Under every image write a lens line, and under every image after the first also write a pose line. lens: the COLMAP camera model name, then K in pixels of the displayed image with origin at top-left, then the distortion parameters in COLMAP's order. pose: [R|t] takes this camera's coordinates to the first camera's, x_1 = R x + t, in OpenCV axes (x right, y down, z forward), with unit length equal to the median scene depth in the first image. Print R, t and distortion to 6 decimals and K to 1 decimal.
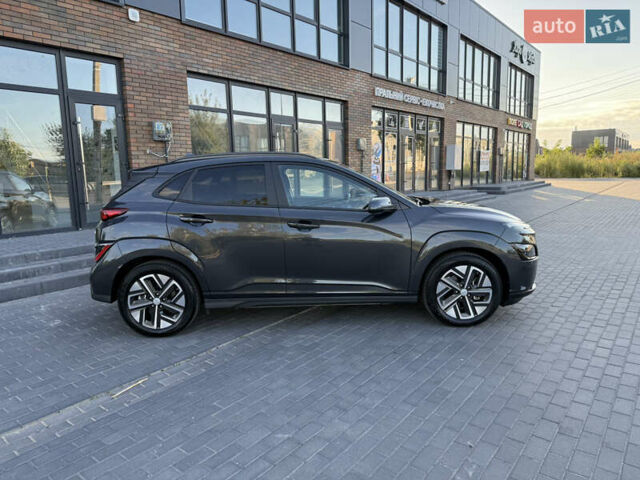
lens RADIAL K [[449.3, 0, 314.8], [0, 449.3, 236.5], [0, 0, 1]] dist [0.042527, -0.064978]
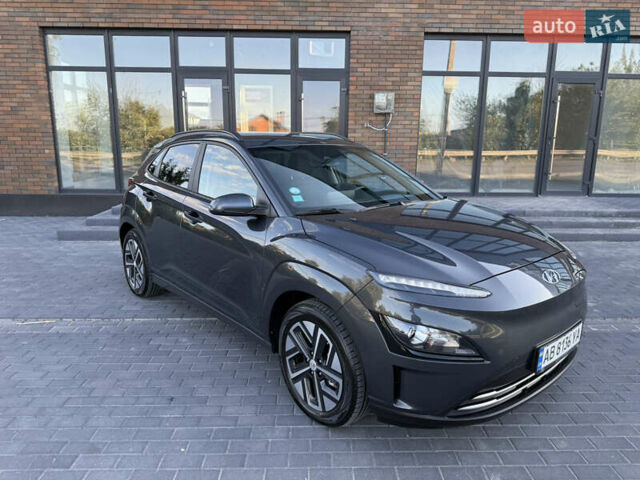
lens RADIAL K [[452.1, 0, 322.7], [0, 452.1, 238.5], [0, 0, 1]] dist [0.007133, -0.006627]
pose [[0.639120, 0.184979, -0.746531, 0.403700], [-0.133204, 0.982600, 0.129434, -0.066150], [0.757484, 0.016717, 0.652639, 0.323518]]
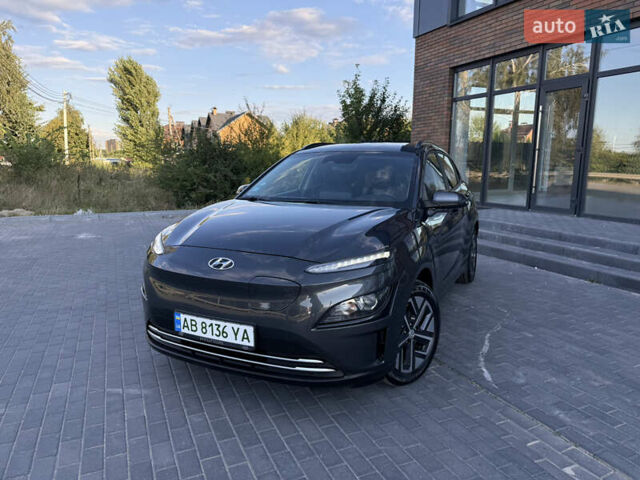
lens RADIAL K [[457.8, 0, 323.6], [0, 457.8, 238.1], [0, 0, 1]] dist [0.060026, -0.066521]
pose [[-0.449480, 0.163783, -0.878147, 0.537779], [-0.128912, 0.960865, 0.245194, -0.132593], [0.883940, 0.223413, -0.410776, 0.844202]]
